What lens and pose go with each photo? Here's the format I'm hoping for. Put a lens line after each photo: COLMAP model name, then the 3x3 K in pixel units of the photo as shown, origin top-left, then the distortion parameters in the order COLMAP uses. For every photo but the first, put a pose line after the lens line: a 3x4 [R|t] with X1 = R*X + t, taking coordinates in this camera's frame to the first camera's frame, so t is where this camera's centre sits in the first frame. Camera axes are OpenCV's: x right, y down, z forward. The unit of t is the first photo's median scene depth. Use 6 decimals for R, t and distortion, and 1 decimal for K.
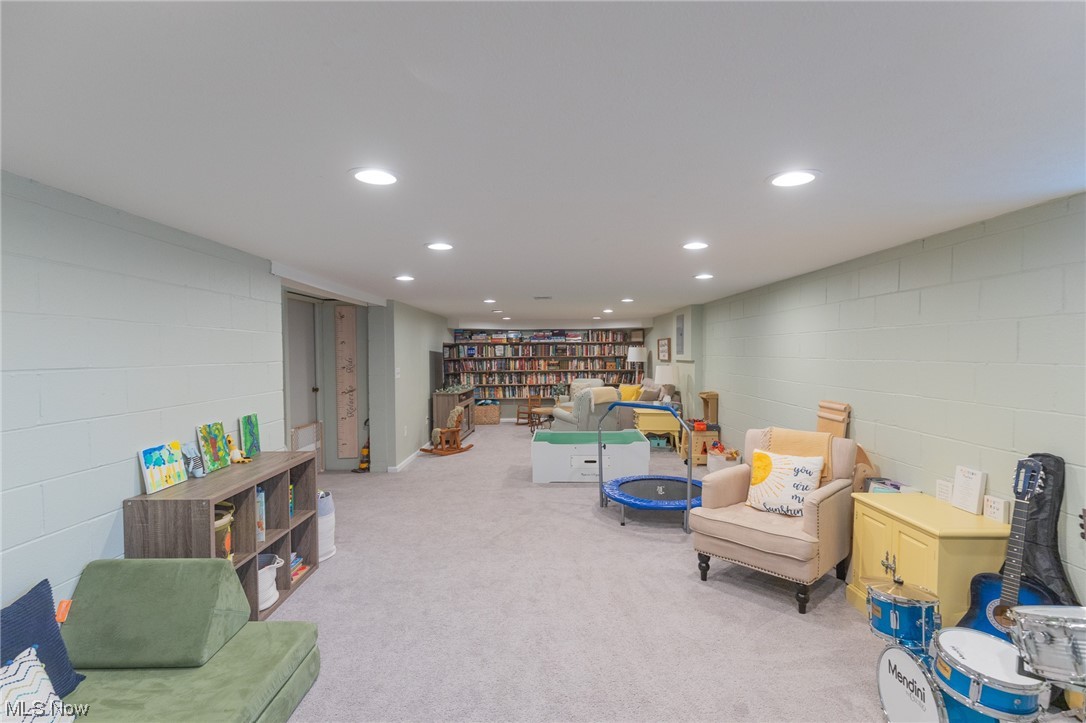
lens RADIAL K [[562.8, 0, 543.3], [0, 562.8, 362.3], [0, 0, 1]] dist [-0.000066, 0.000000]
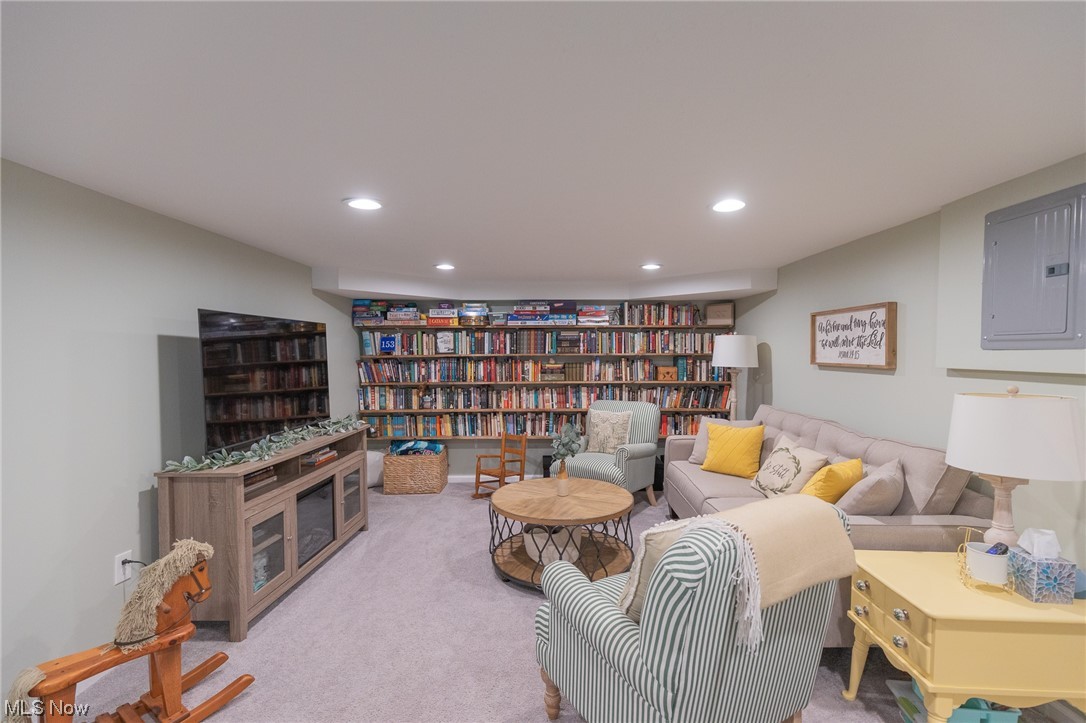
lens RADIAL K [[487.3, 0, 543.9], [0, 487.3, 359.3], [0, 0, 1]] dist [0.000117, 0.000015]
pose [[0.999972, 0.005599, -0.005001, 0.012182], [-0.005598, 0.999984, 0.000206, -0.006216], [0.005002, -0.000178, 0.999987, 0.569457]]
